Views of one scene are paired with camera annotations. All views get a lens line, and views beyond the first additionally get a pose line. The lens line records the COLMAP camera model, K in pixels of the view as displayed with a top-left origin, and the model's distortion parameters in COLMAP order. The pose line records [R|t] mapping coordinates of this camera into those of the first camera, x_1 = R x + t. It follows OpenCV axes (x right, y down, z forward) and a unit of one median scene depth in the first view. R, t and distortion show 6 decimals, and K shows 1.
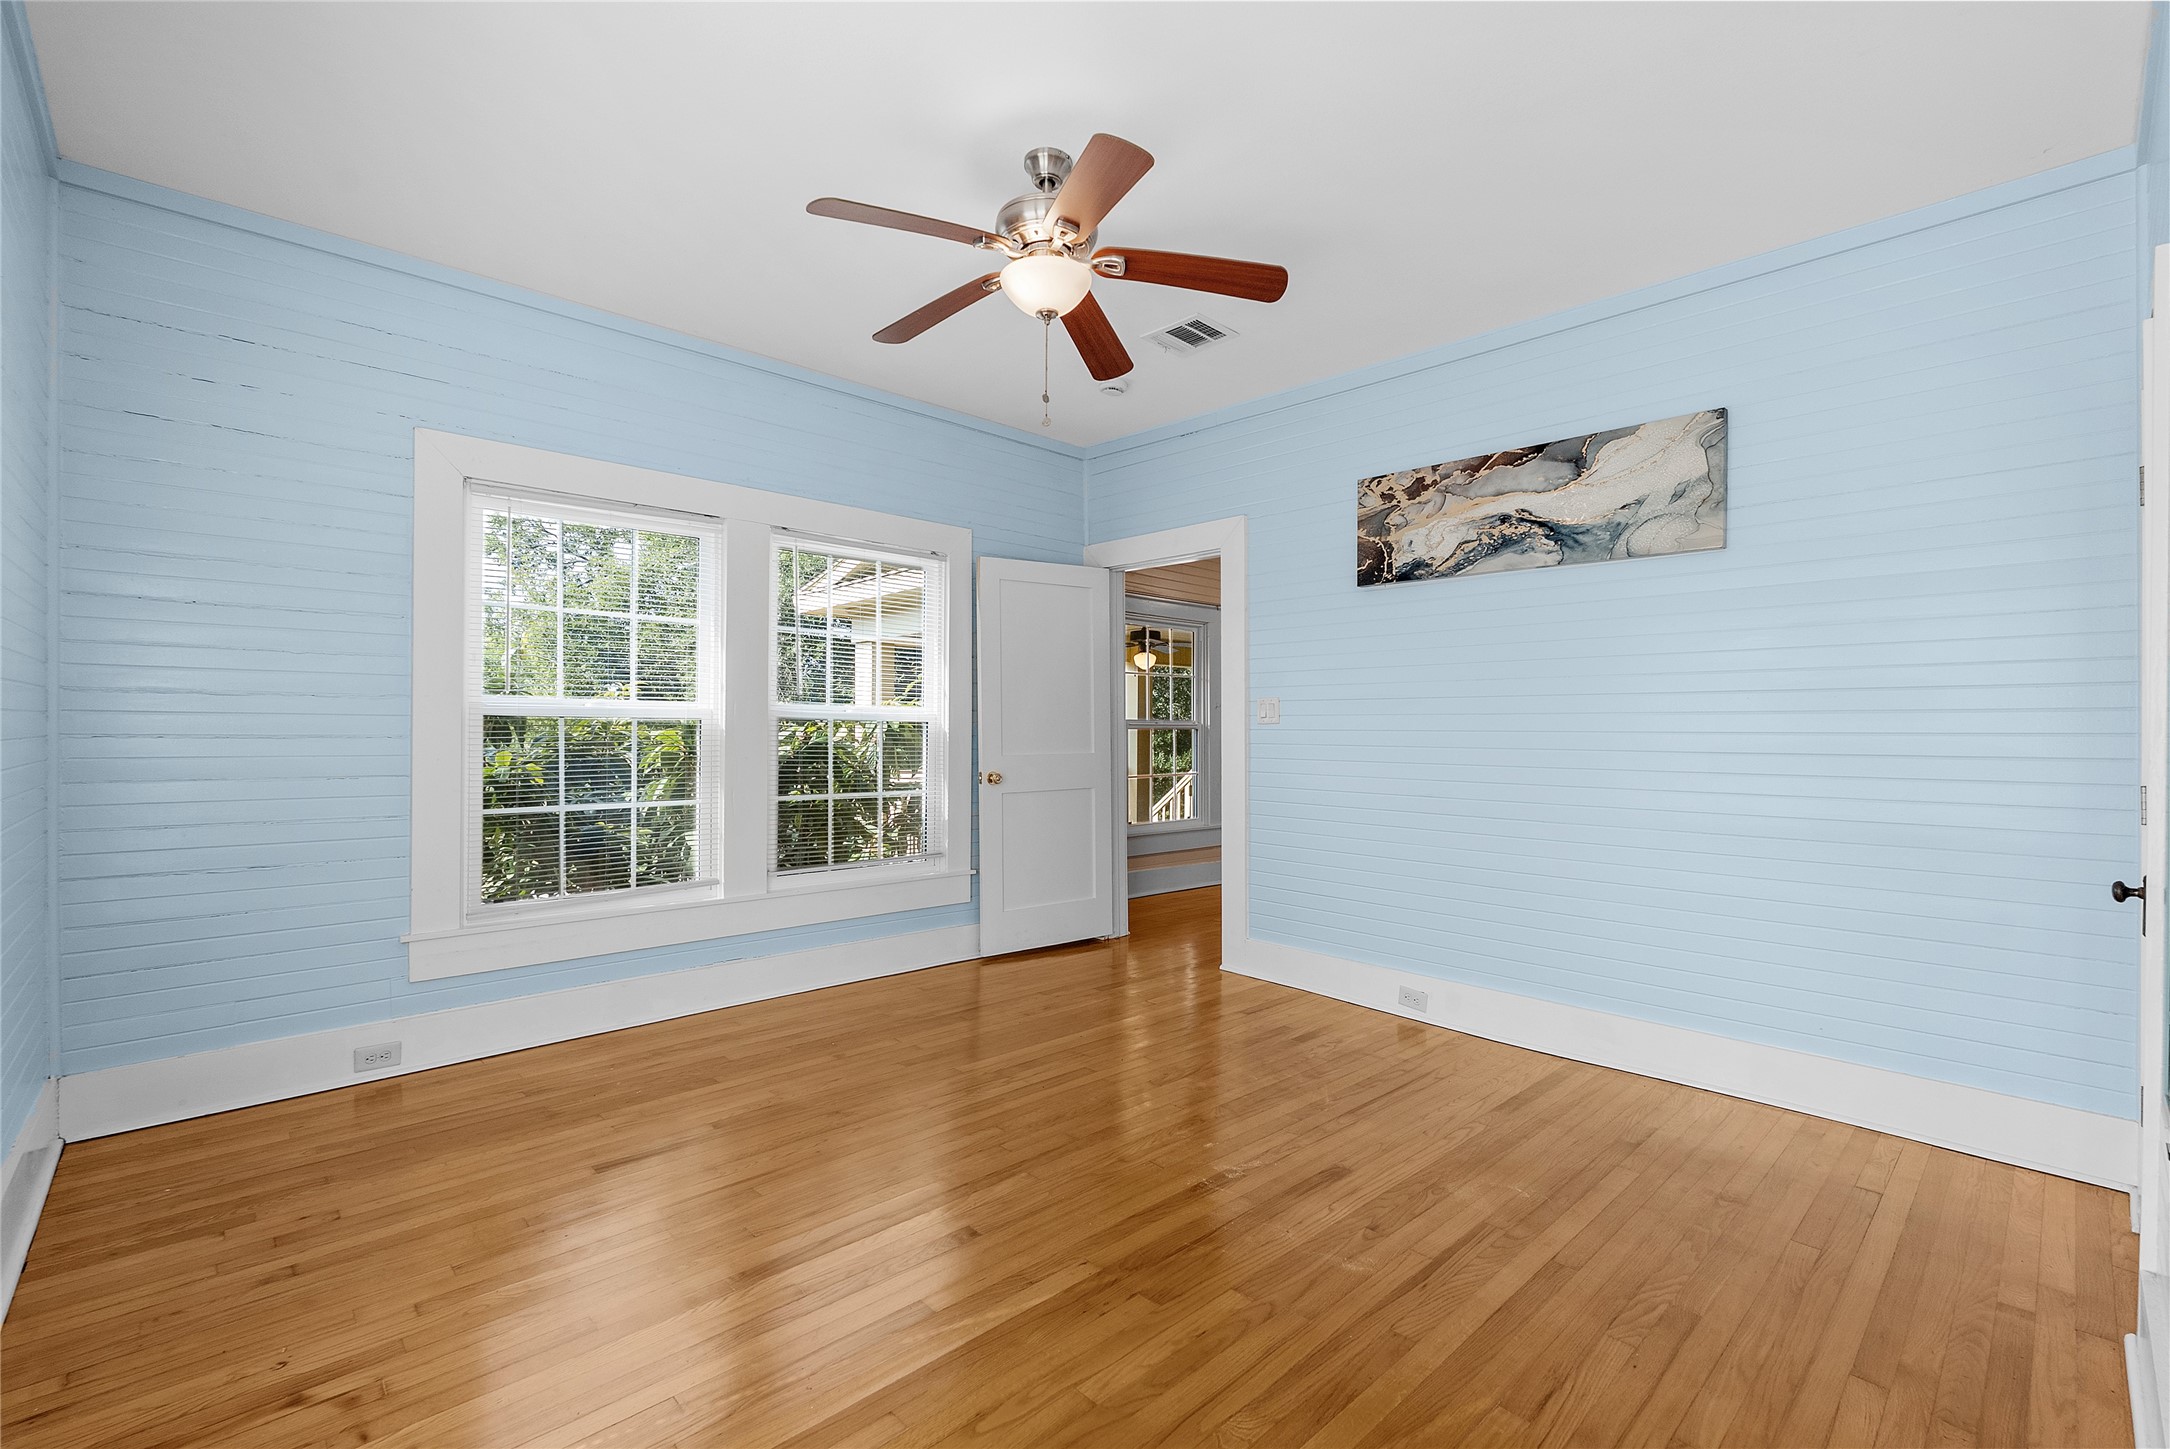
lens RADIAL K [[961.6, 0, 1085.2], [0, 961.6, 727.4], [0, 0, 1]] dist [0.024885, -0.000134]
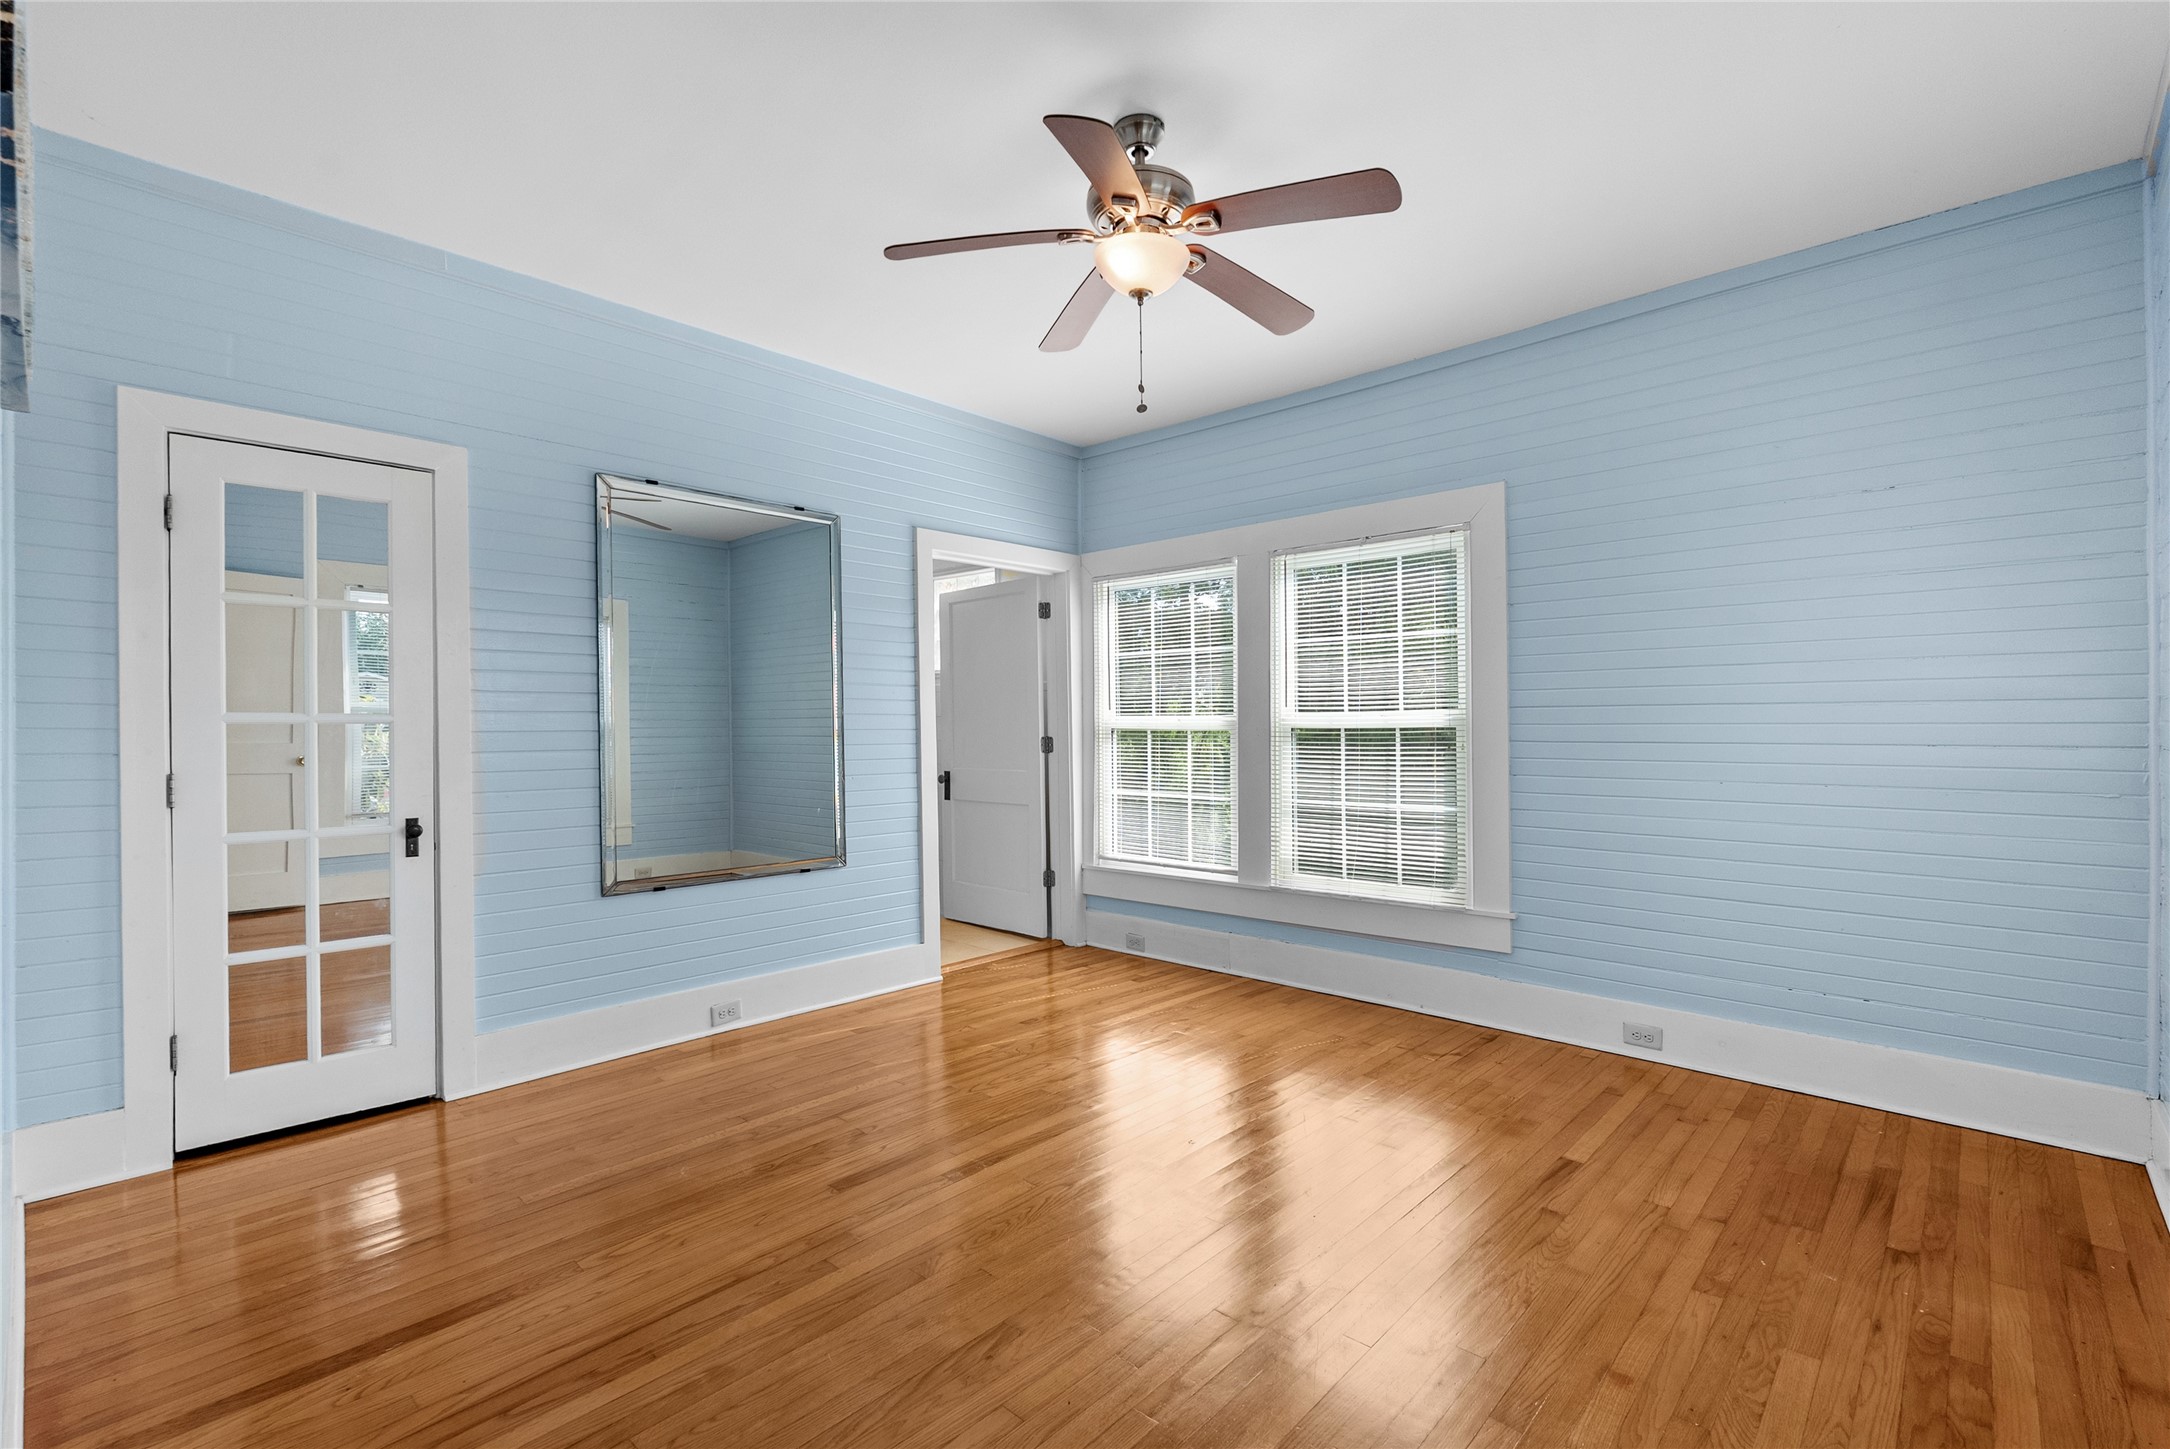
lens RADIAL K [[961.6, 0, 1097.0], [0, 961.6, 720.0], [0, 0, 1]] dist [0.024885, -0.000134]
pose [[-0.996745, -0.009266, -0.080087, 0.094574], [-0.008742, 0.999938, -0.006895, -0.004153], [0.080146, -0.006172, -0.996764, 2.109737]]
